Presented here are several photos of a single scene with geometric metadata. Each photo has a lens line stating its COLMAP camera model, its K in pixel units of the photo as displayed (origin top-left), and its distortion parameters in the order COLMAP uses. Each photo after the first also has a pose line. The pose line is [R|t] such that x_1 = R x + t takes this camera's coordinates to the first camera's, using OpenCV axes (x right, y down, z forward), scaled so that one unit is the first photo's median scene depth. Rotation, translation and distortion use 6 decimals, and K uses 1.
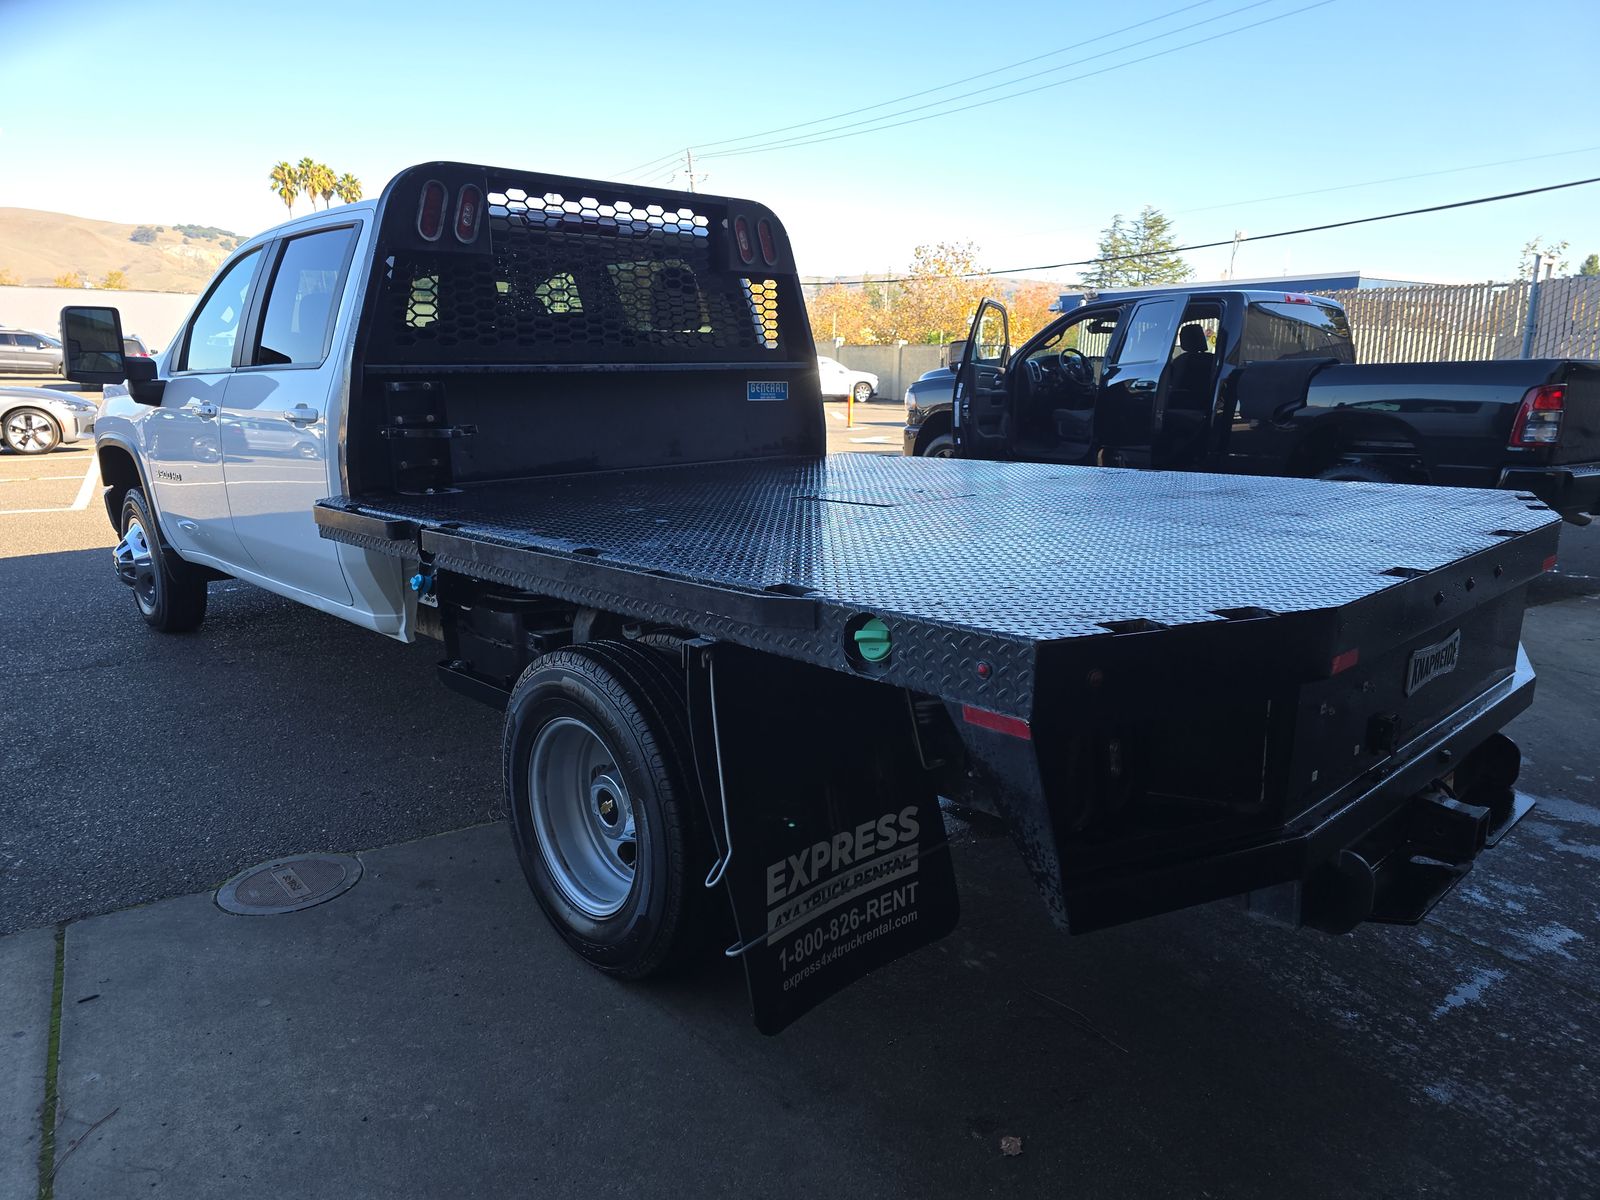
lens RADIAL K [[1083.4, 0, 810.0], [0, 1083.4, 599.3], [0, 0, 1]] dist [0.032799, -0.027736]
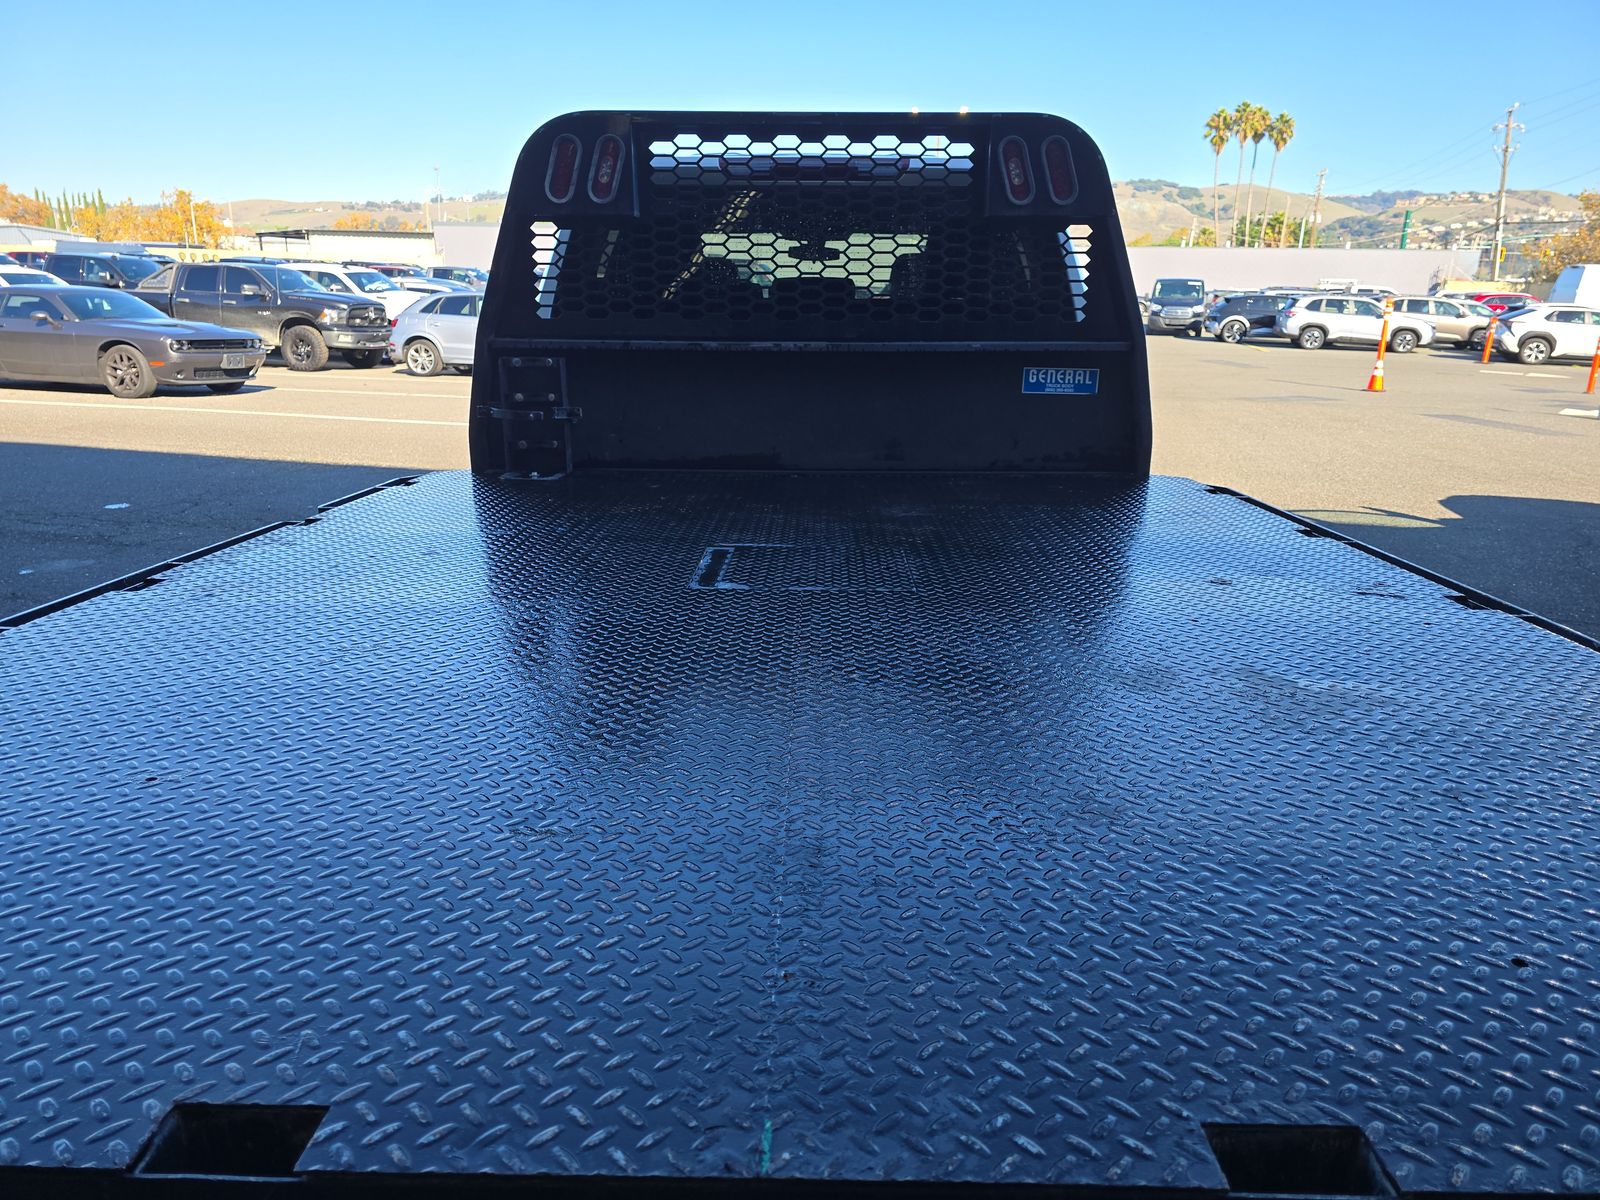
lens RADIAL K [[1083.4, 0, 810.4], [0, 1083.4, 604.0], [0, 0, 1]] dist [0.032799, -0.027736]
pose [[0.717586, 0.192870, -0.669232, 0.396660], [-0.159265, 0.980872, 0.111910, -0.112899], [0.678016, 0.026280, 0.734578, 0.401416]]
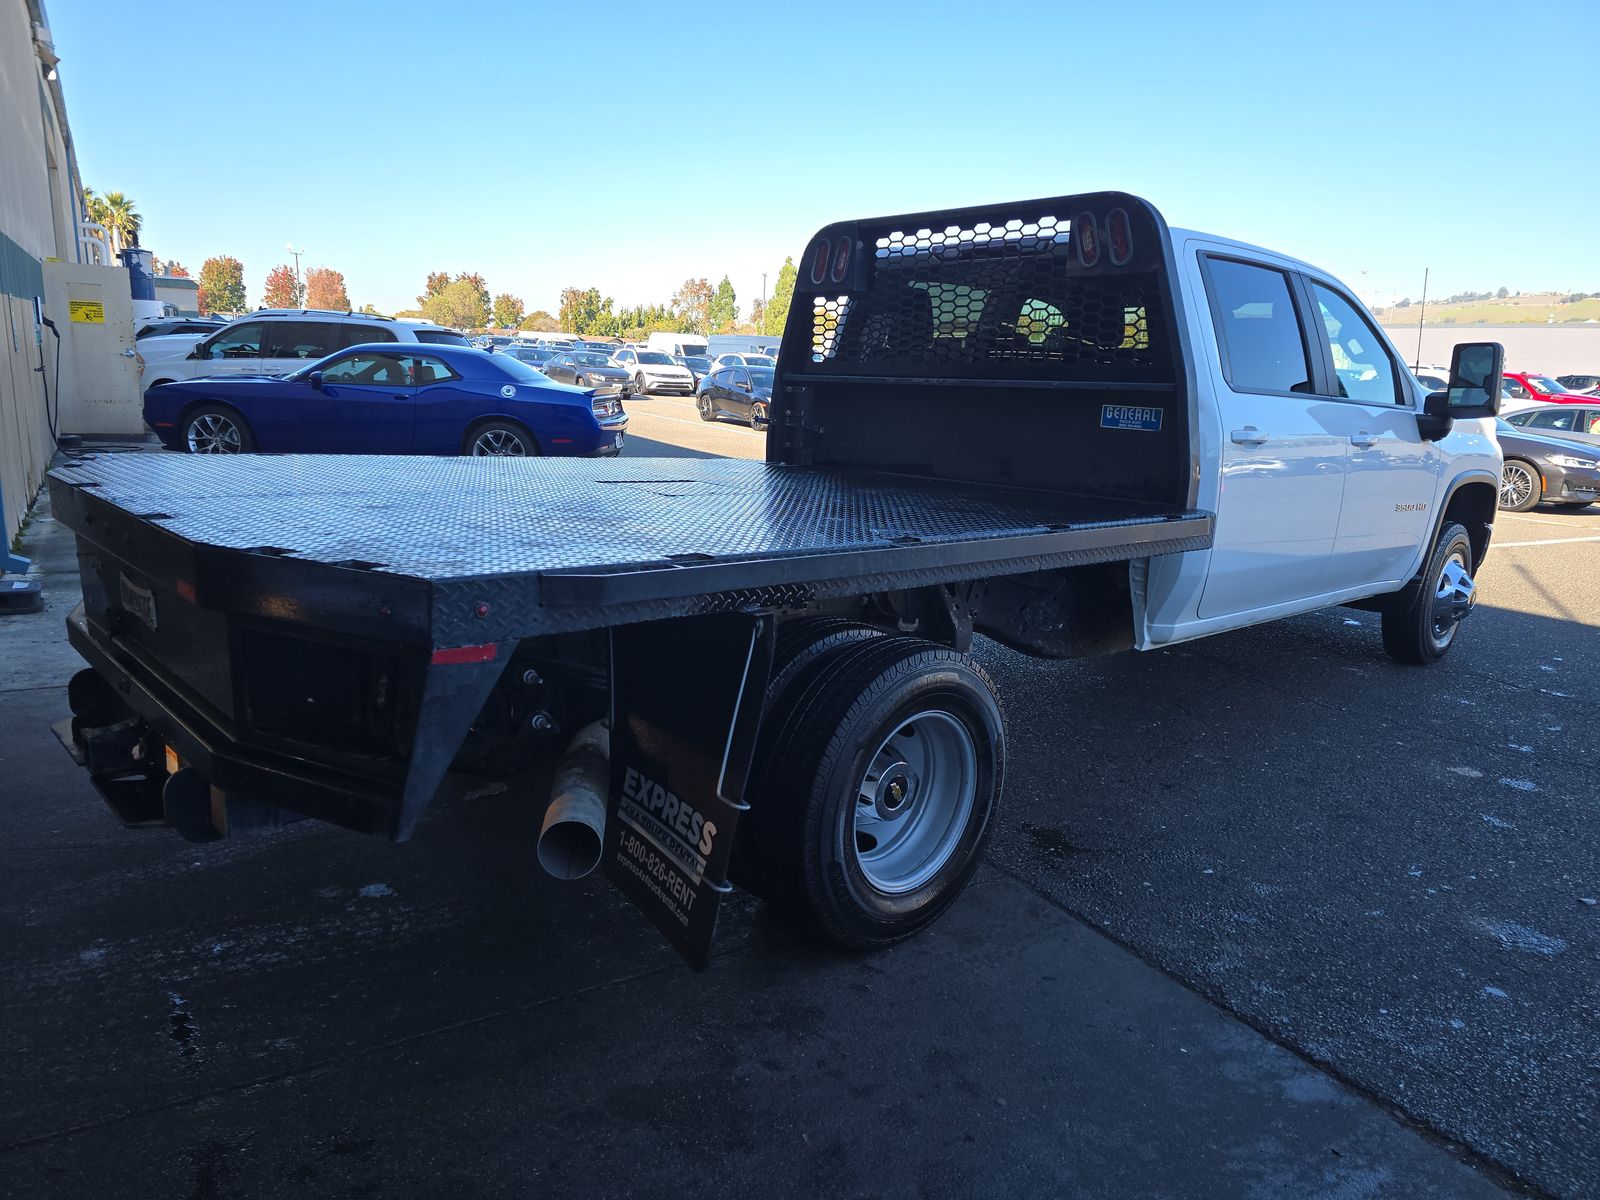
lens RADIAL K [[1083.4, 0, 790.5], [0, 1083.4, 603.0], [0, 0, 1]] dist [0.032799, -0.027736]
pose [[-0.017280, 0.213182, -0.976860, 0.888442], [-0.240206, 0.947507, 0.211026, -0.191527], [0.970568, 0.238294, 0.034835, 0.845004]]
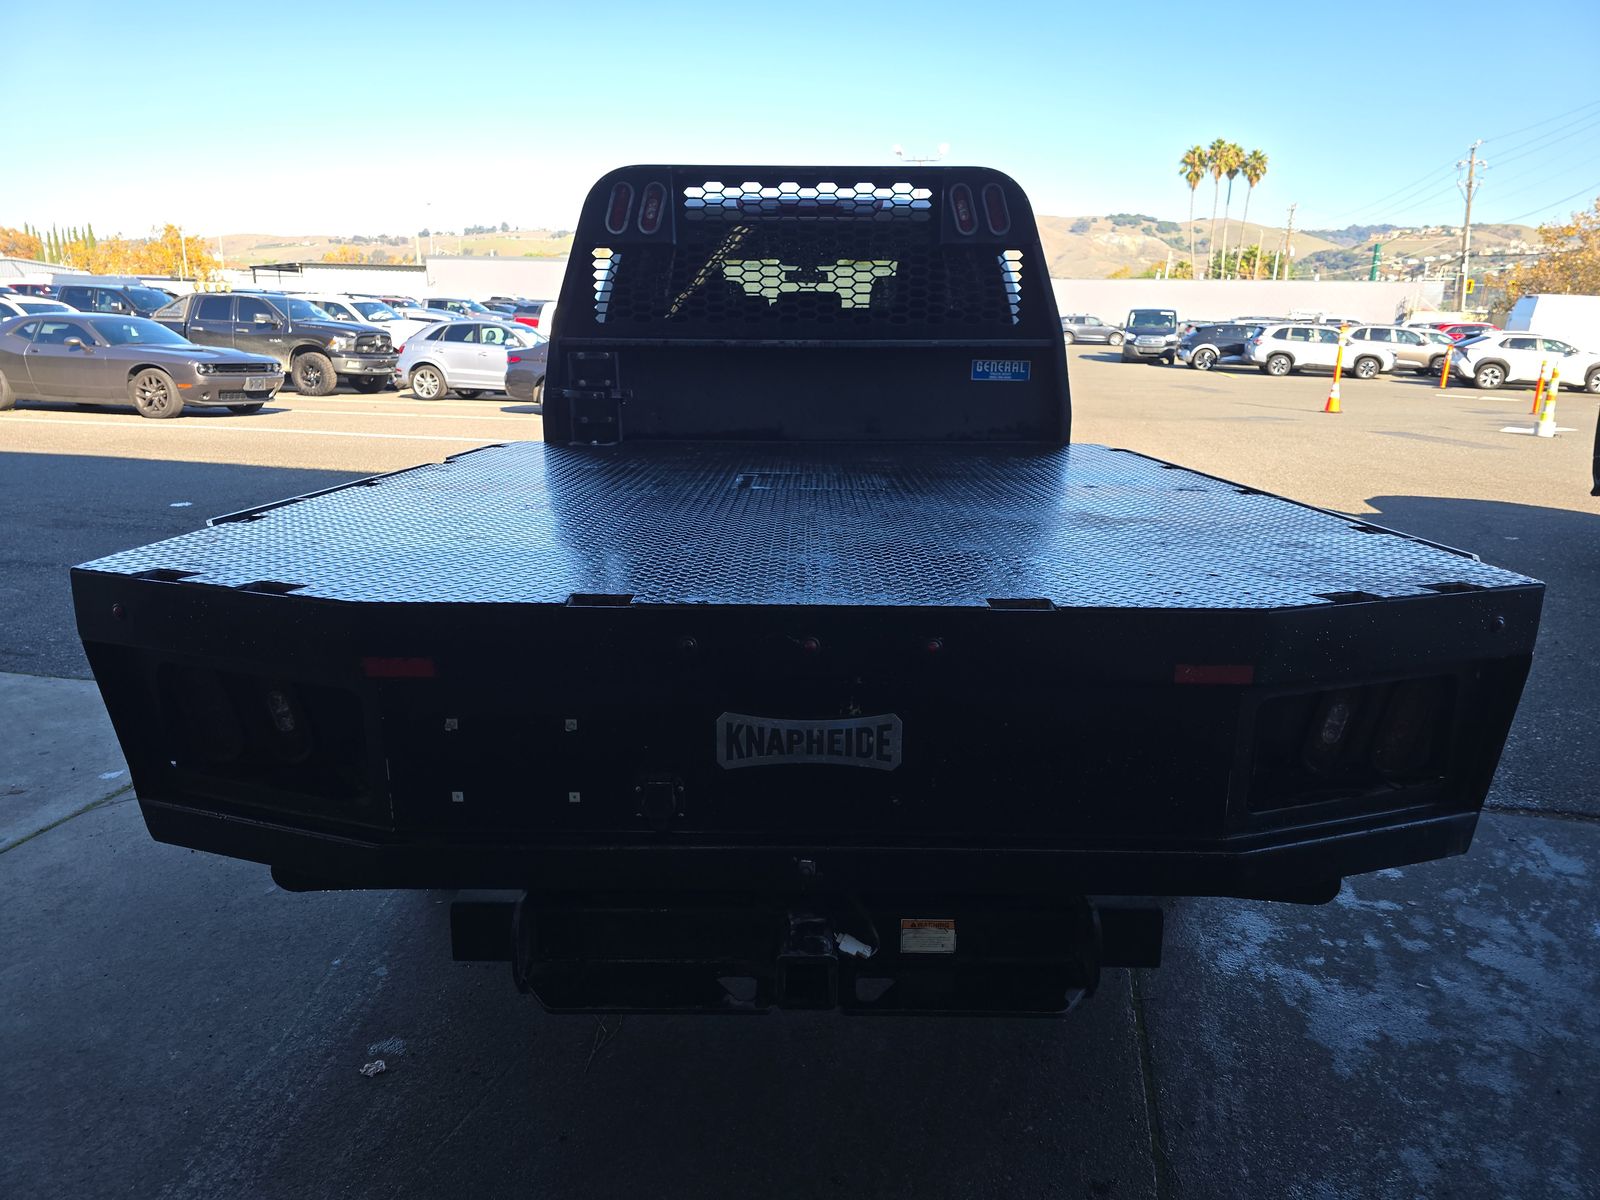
lens RADIAL K [[1083.4, 0, 809.3], [0, 1083.4, 603.9], [0, 0, 1]] dist [0.032799, -0.027736]
pose [[0.726363, 0.171079, -0.665679, 0.557143], [-0.155842, 0.984296, 0.082914, -0.051477], [0.669410, 0.043515, 0.741617, 0.228688]]
